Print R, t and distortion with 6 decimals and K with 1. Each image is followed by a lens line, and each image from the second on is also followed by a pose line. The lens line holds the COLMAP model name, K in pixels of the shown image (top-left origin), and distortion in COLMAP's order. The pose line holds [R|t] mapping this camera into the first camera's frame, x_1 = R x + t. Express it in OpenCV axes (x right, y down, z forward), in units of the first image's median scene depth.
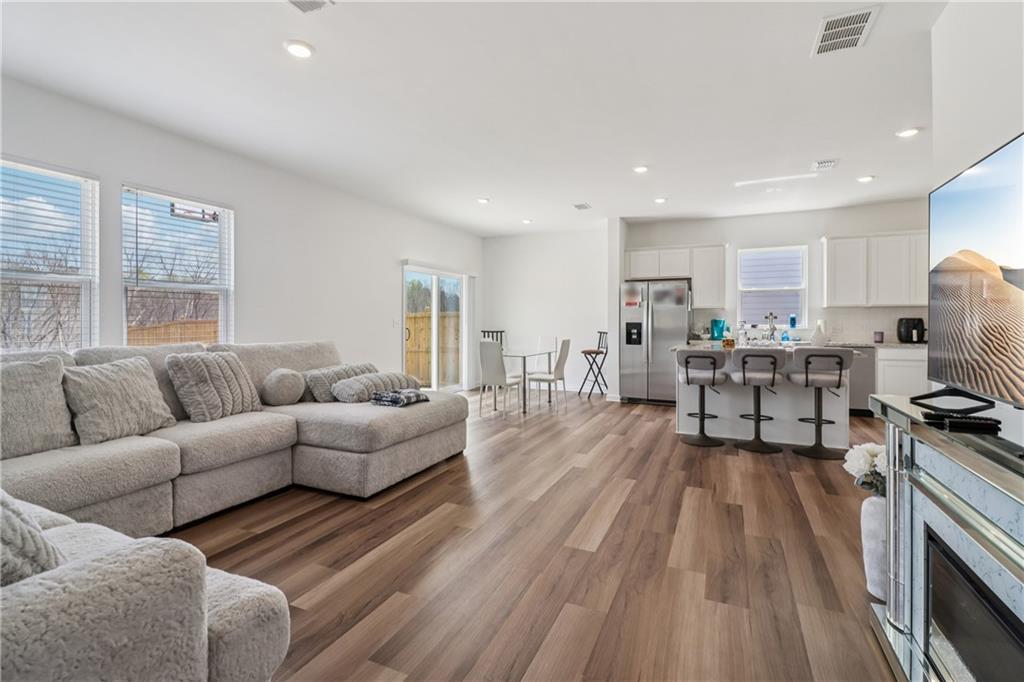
lens RADIAL K [[471.9, 0, 515.8], [0, 471.9, 322.5], [0, 0, 1]] dist [0.013410, -0.010375]
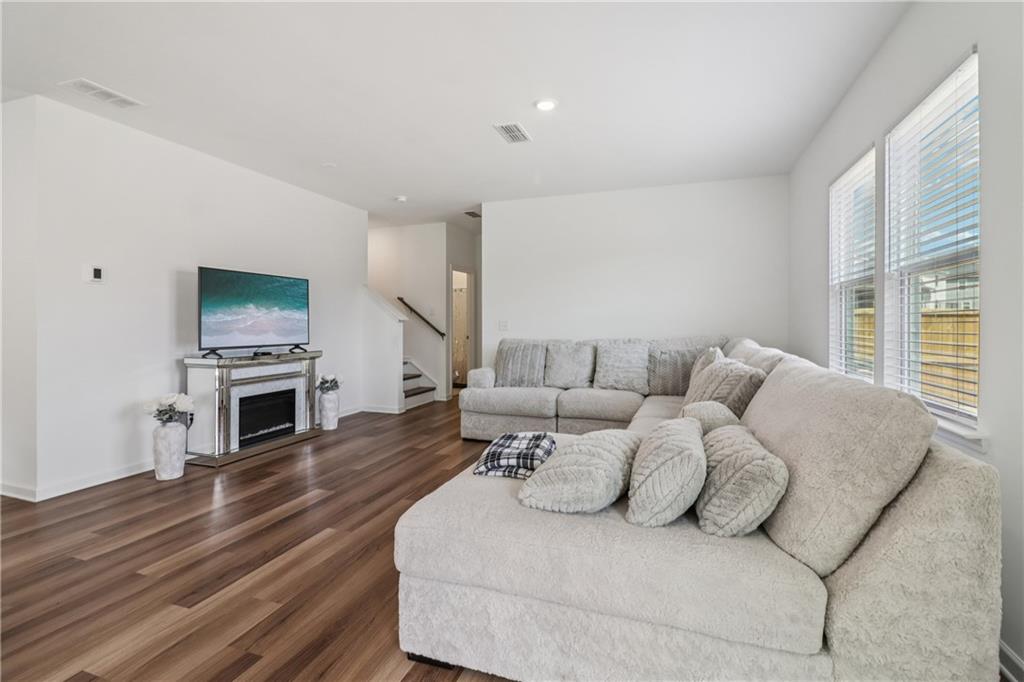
lens RADIAL K [[471.9, 0, 511.5], [0, 471.9, 325.6], [0, 0, 1]] dist [0.013410, -0.010375]
pose [[-0.996283, 0.002752, -0.086092, -0.113393], [0.002139, 0.999972, 0.007206, -0.002543], [0.086109, 0.006995, -0.996261, 0.965657]]
